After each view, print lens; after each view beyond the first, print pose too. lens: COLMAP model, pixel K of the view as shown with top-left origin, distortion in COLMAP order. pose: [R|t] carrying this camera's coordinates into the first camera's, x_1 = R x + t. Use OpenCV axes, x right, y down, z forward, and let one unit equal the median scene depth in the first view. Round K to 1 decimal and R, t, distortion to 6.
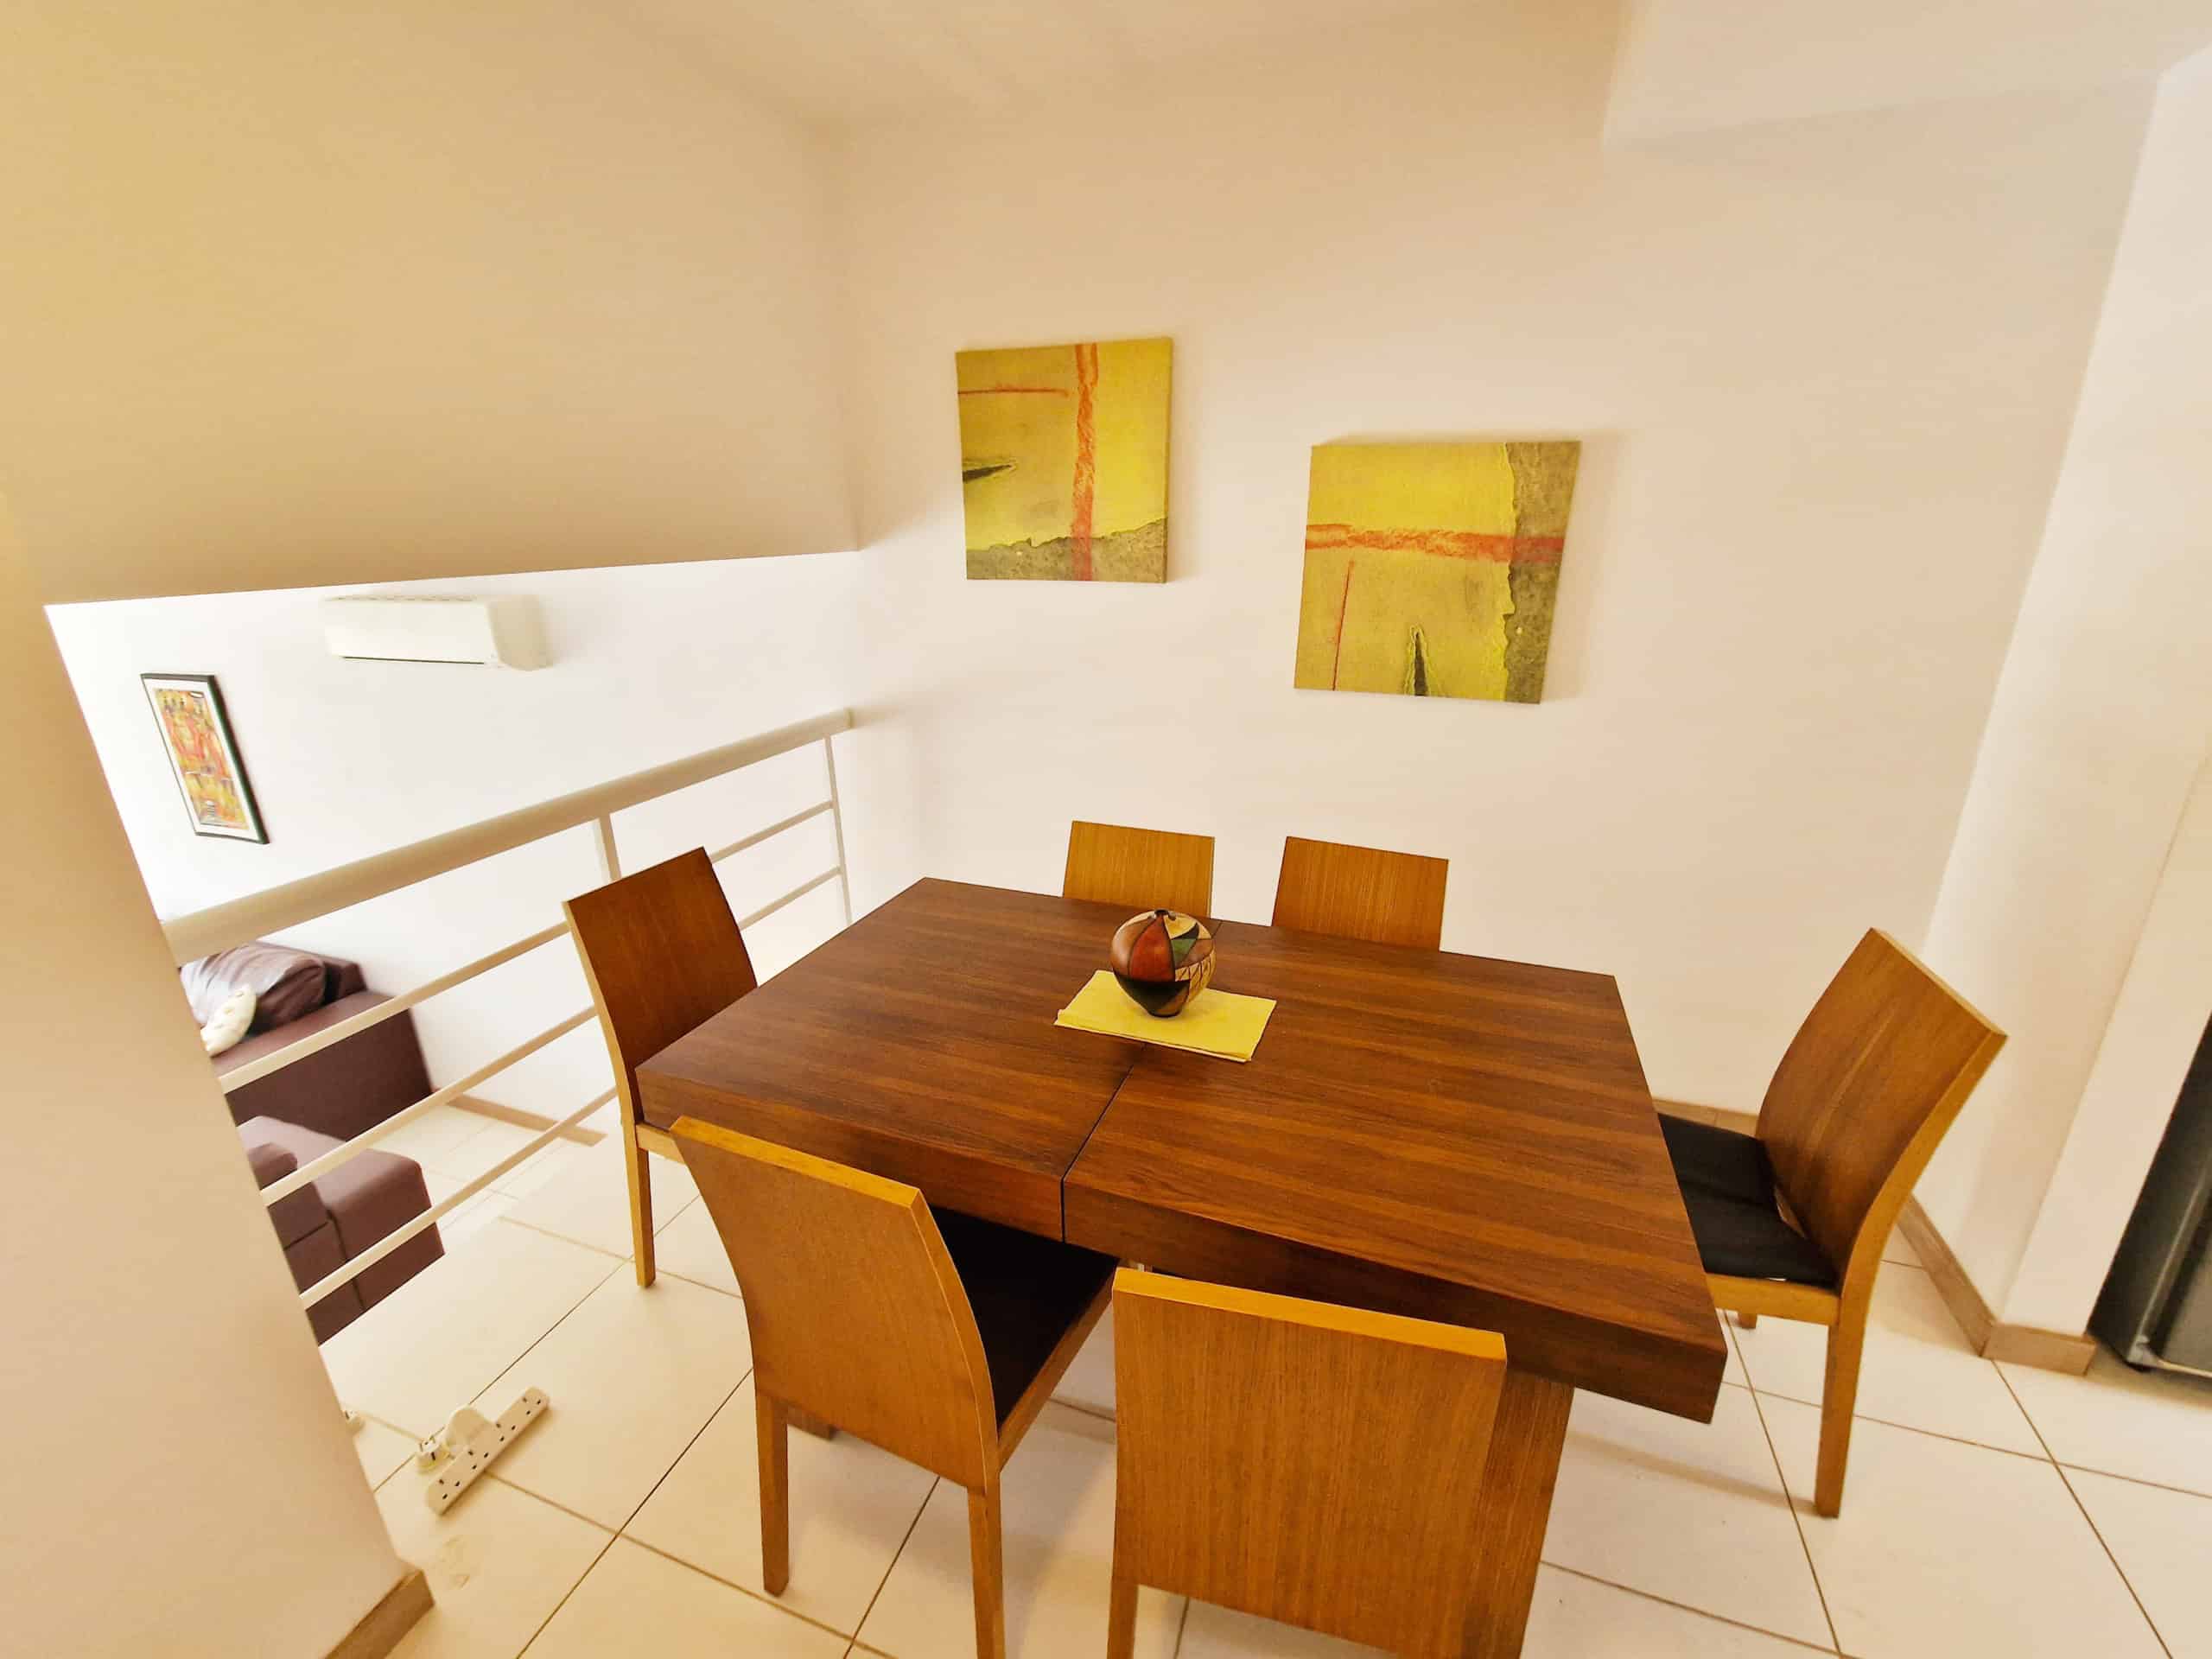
lens RADIAL K [[897.4, 0, 1106.0], [0, 897.4, 829.5], [0, 0, 1]] dist [-0.000507, -0.000101]
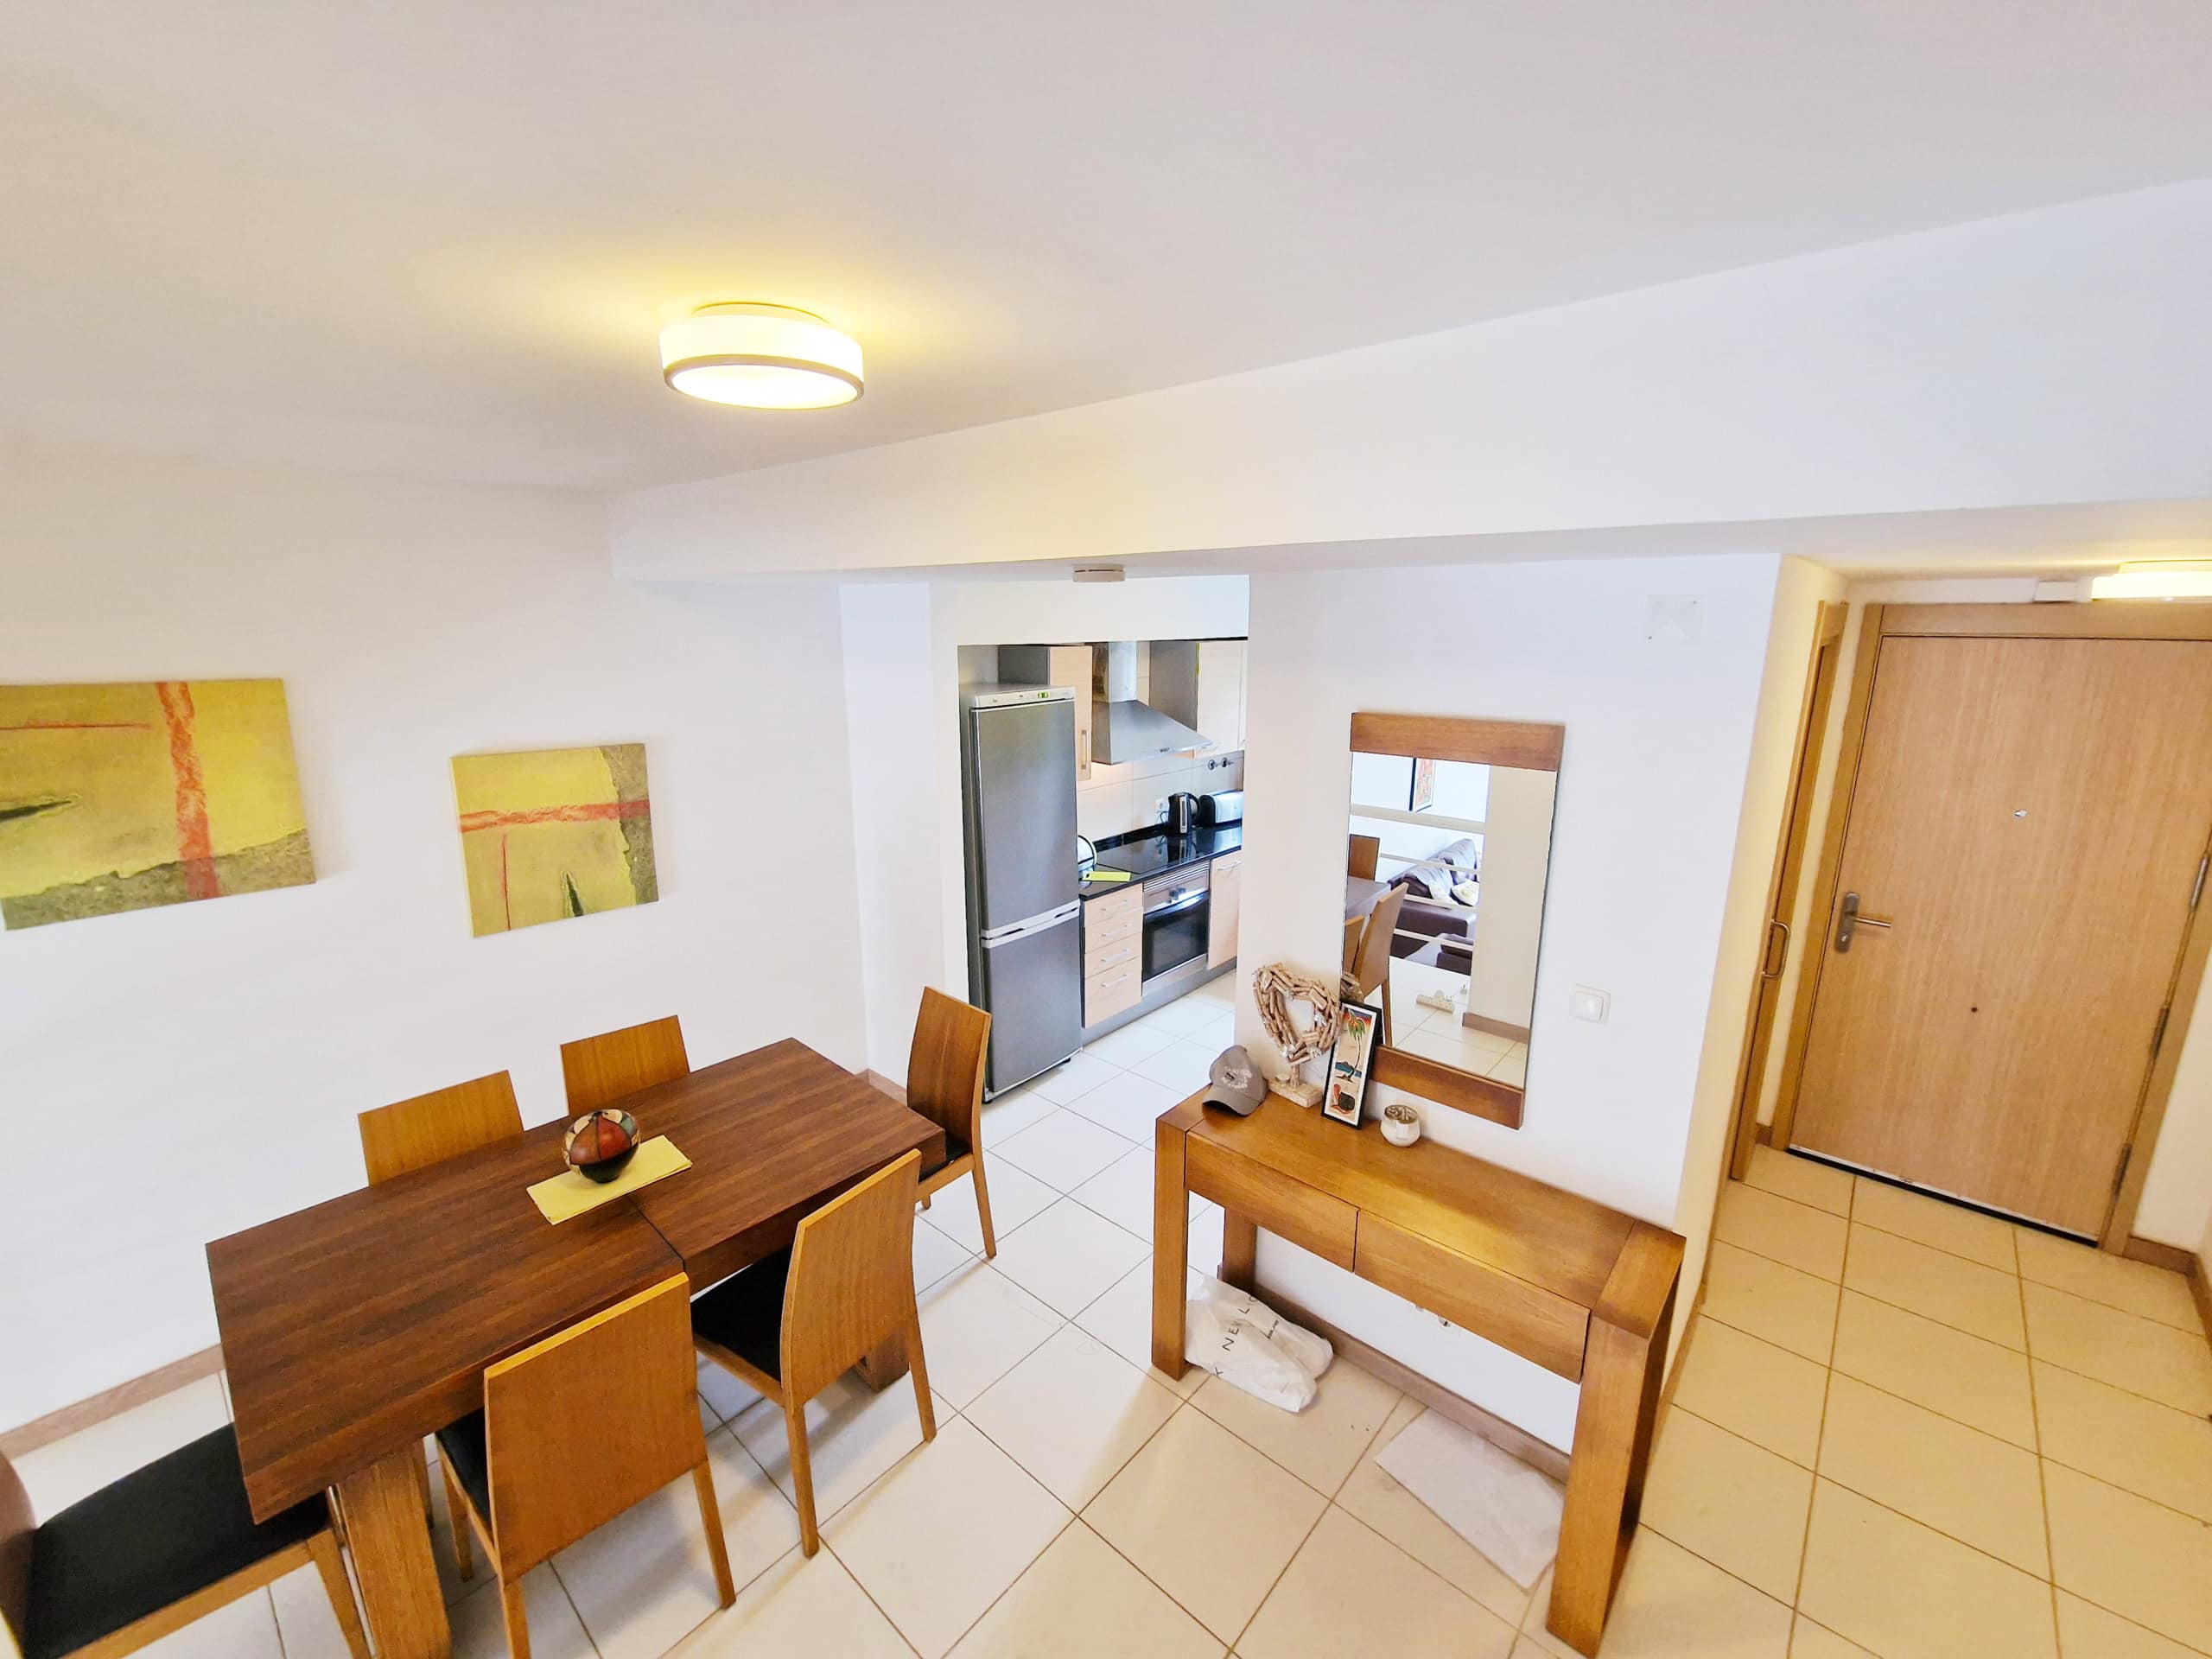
lens RADIAL K [[897.4, 0, 1106.0], [0, 897.4, 829.5], [0, 0, 1]] dist [-0.000507, -0.000101]
pose [[0.359845, -0.190629, 0.913330, -0.635391], [0.291205, 0.952951, 0.084167, -0.166317], [-0.886404, 0.235679, 0.398427, -0.326220]]
